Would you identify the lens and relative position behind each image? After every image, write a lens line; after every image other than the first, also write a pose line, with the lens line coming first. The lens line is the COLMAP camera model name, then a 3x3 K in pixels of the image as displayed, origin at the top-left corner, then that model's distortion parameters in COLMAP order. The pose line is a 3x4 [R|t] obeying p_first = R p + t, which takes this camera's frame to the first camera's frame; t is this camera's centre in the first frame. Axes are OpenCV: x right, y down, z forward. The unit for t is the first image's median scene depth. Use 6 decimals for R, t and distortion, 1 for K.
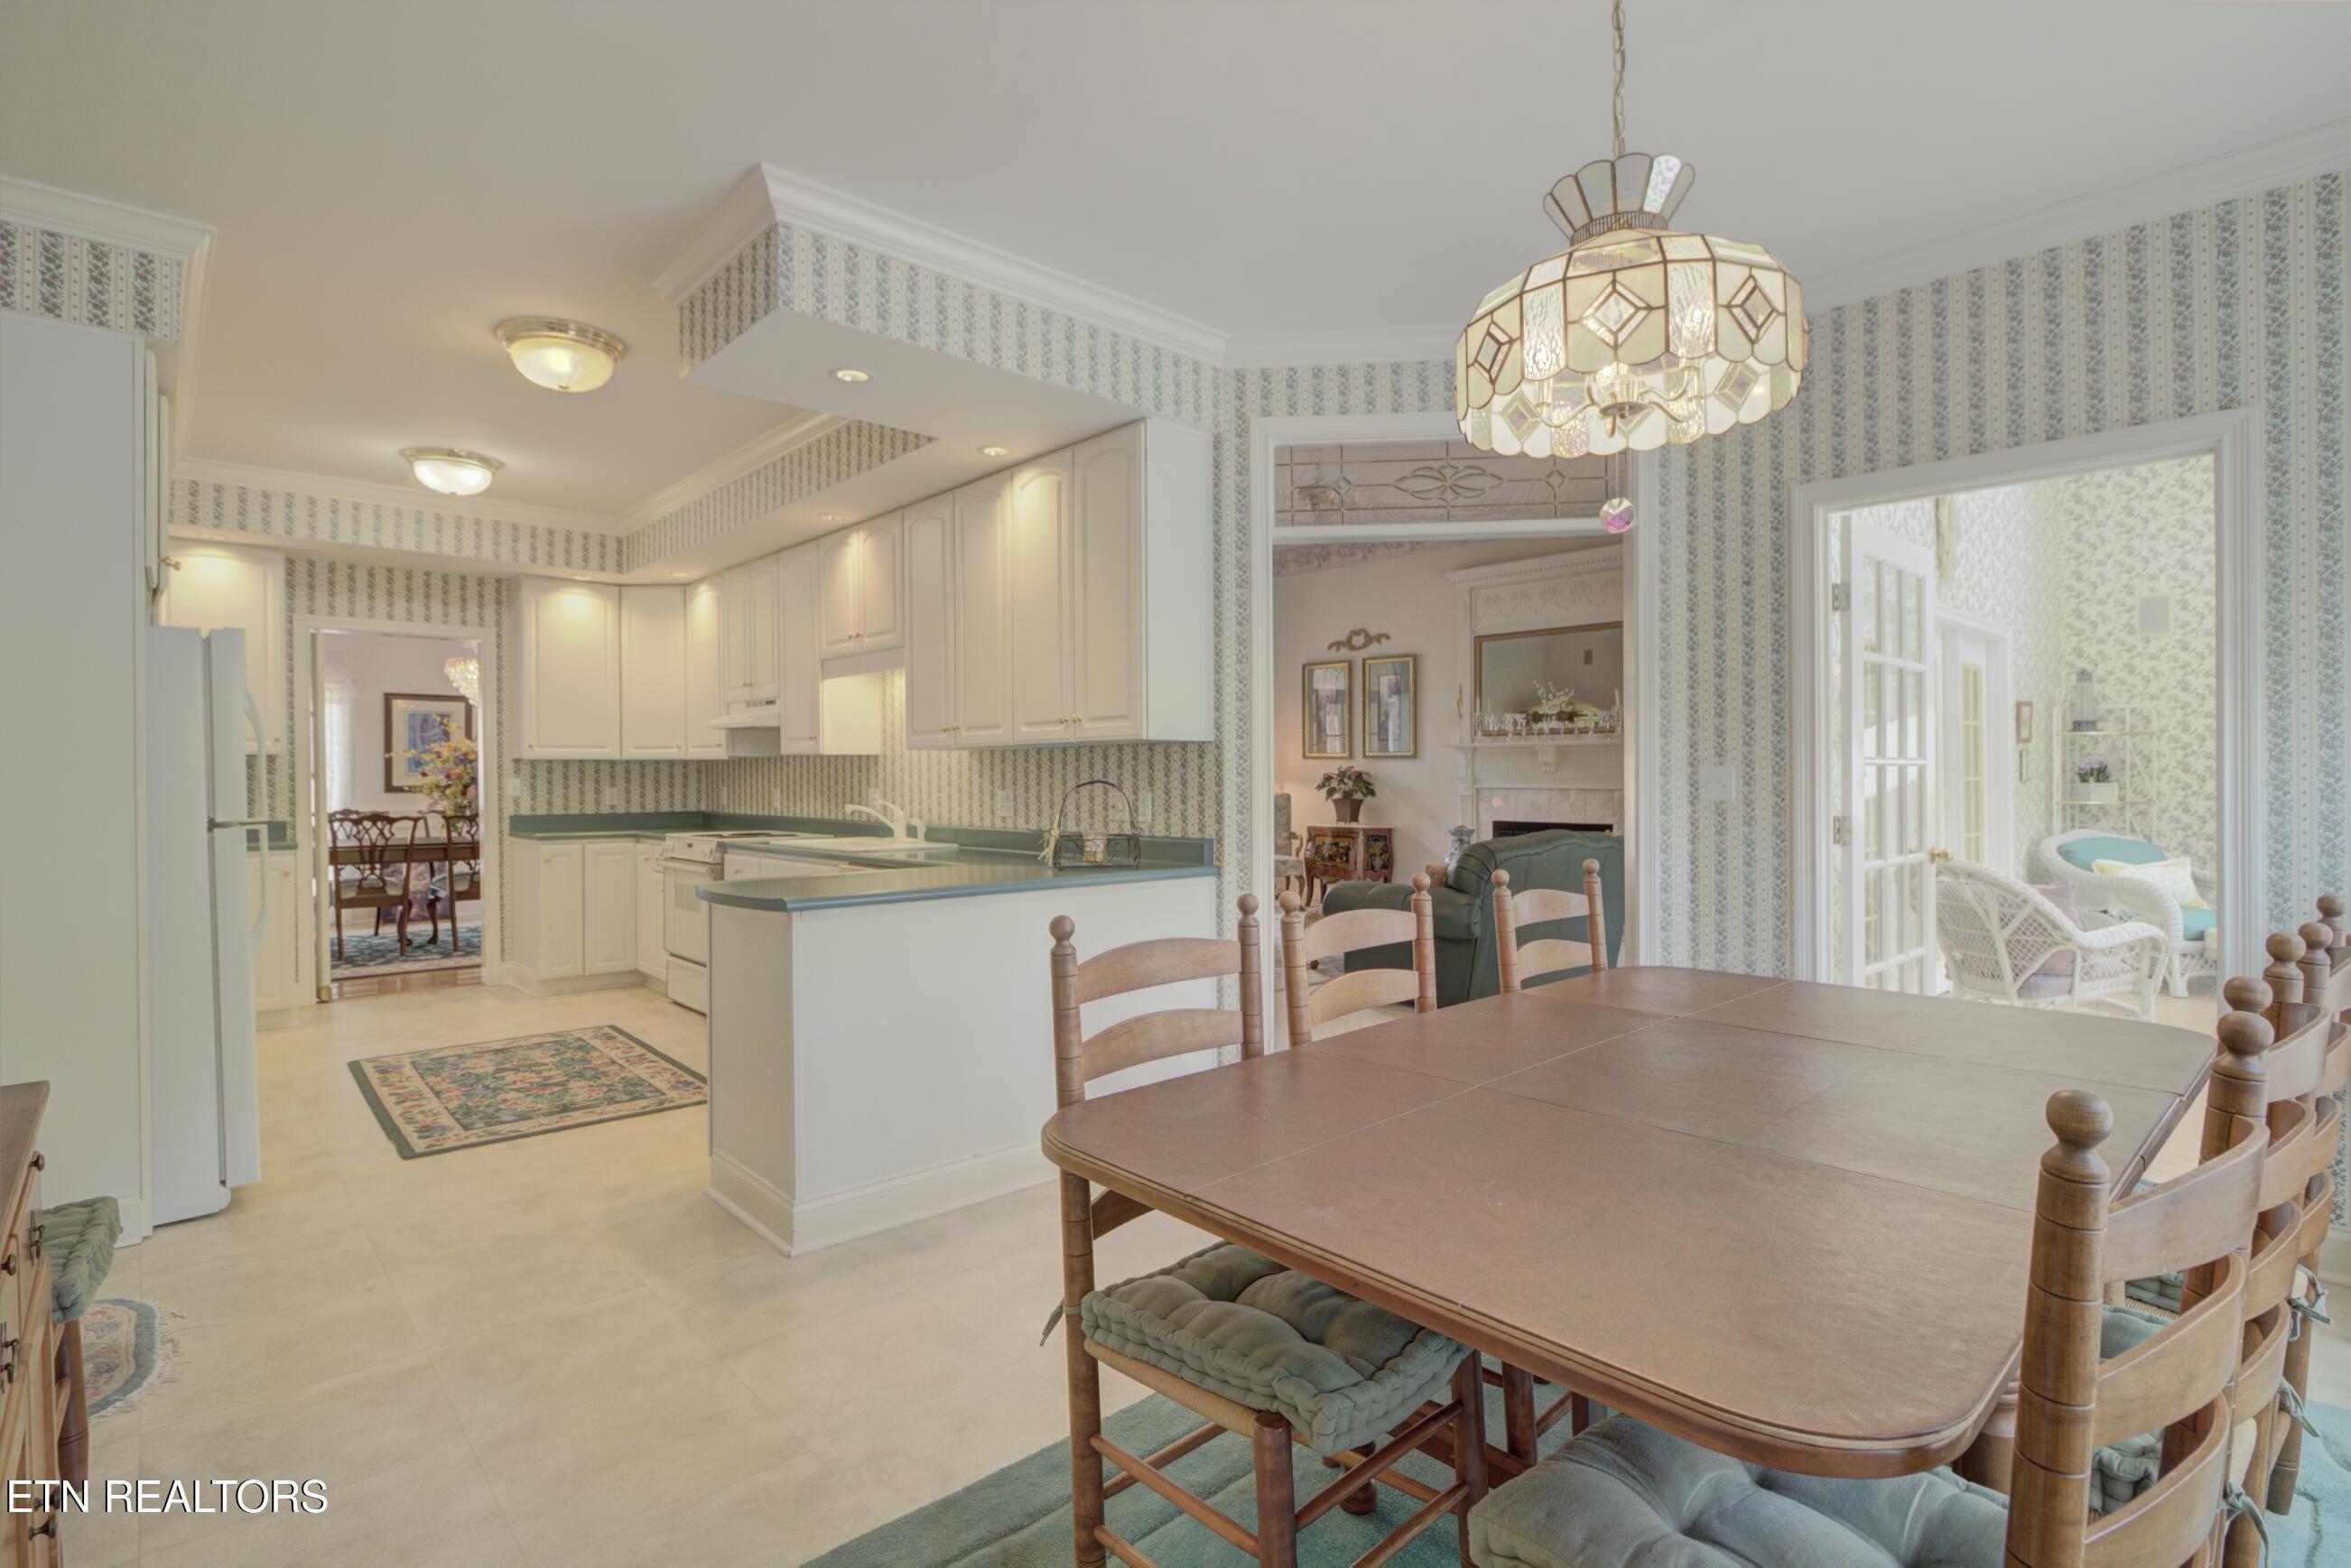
lens RADIAL K [[1138.8, 0, 1161.8], [0, 1138.8, 774.1], [0, 0, 1]] dist [-0.004878, -0.001108]
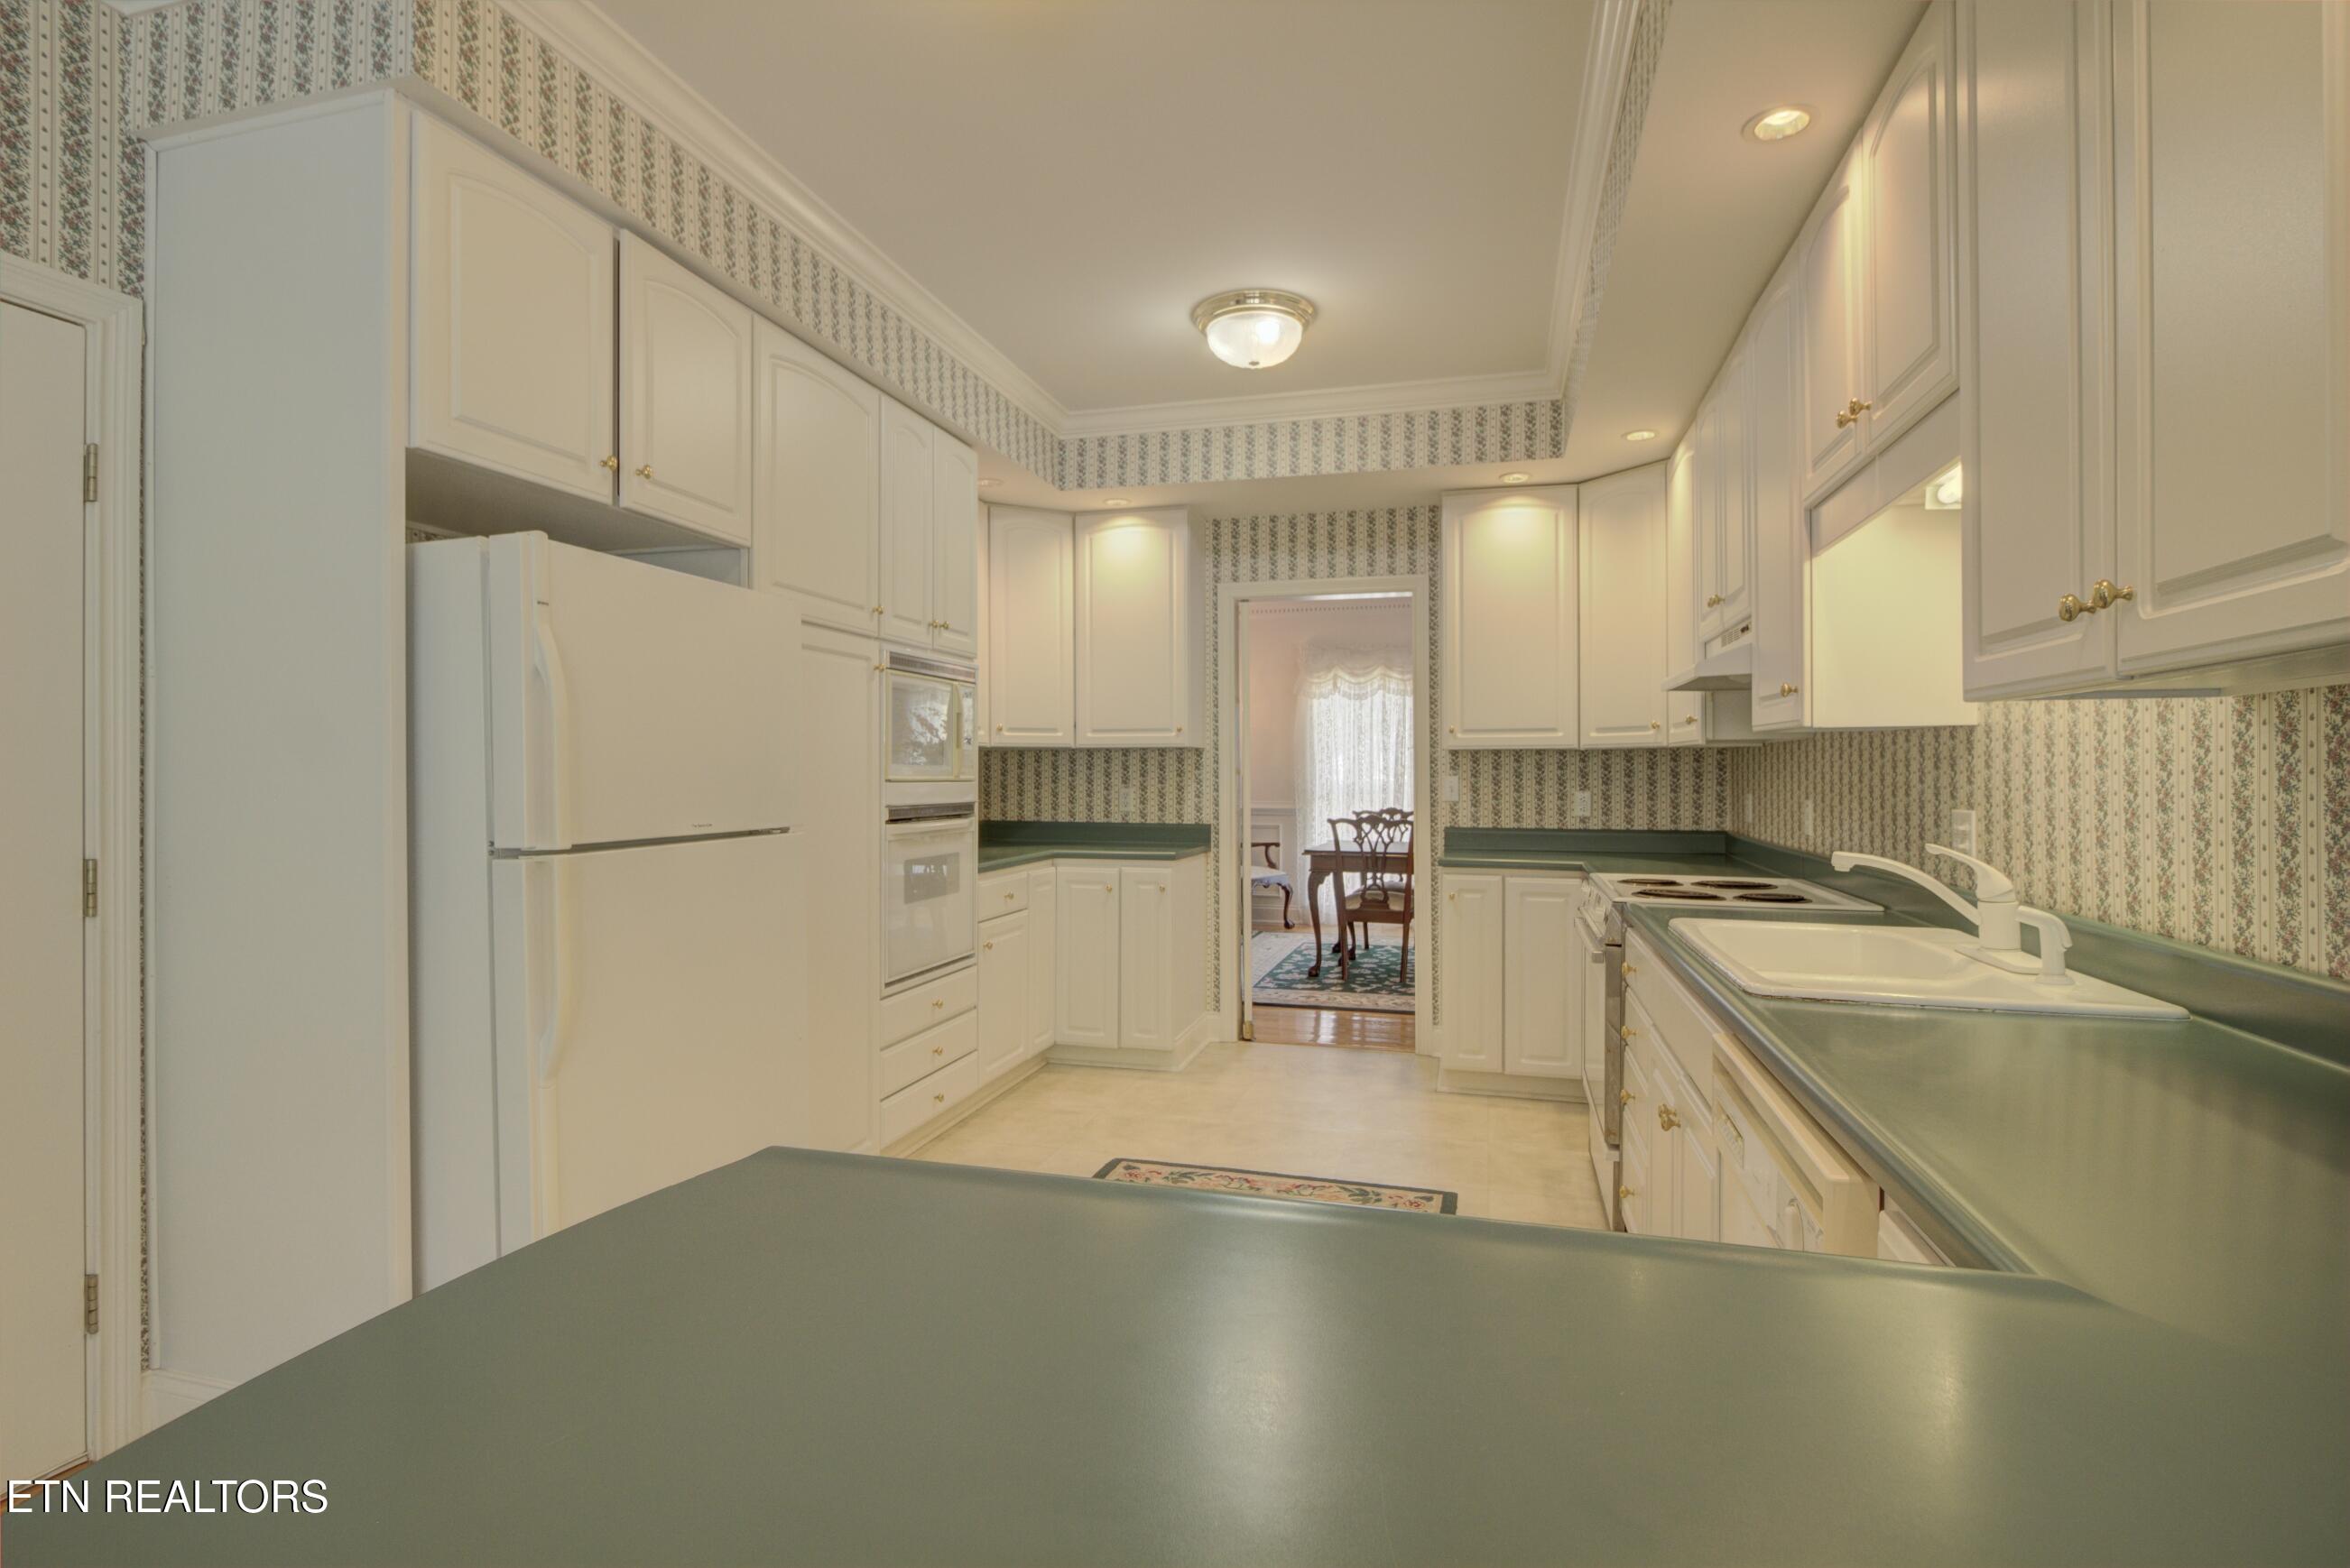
lens RADIAL K [[1138.2, 0, 1161.3], [0, 1138.2, 774.1], [0, 0, 1]] dist [-0.004878, -0.001108]
pose [[0.538454, 0.005884, -0.842634, -0.054553], [-0.003013, 0.999983, 0.005057, -0.000849], [0.842649, -0.000184, 0.538463, 0.456393]]
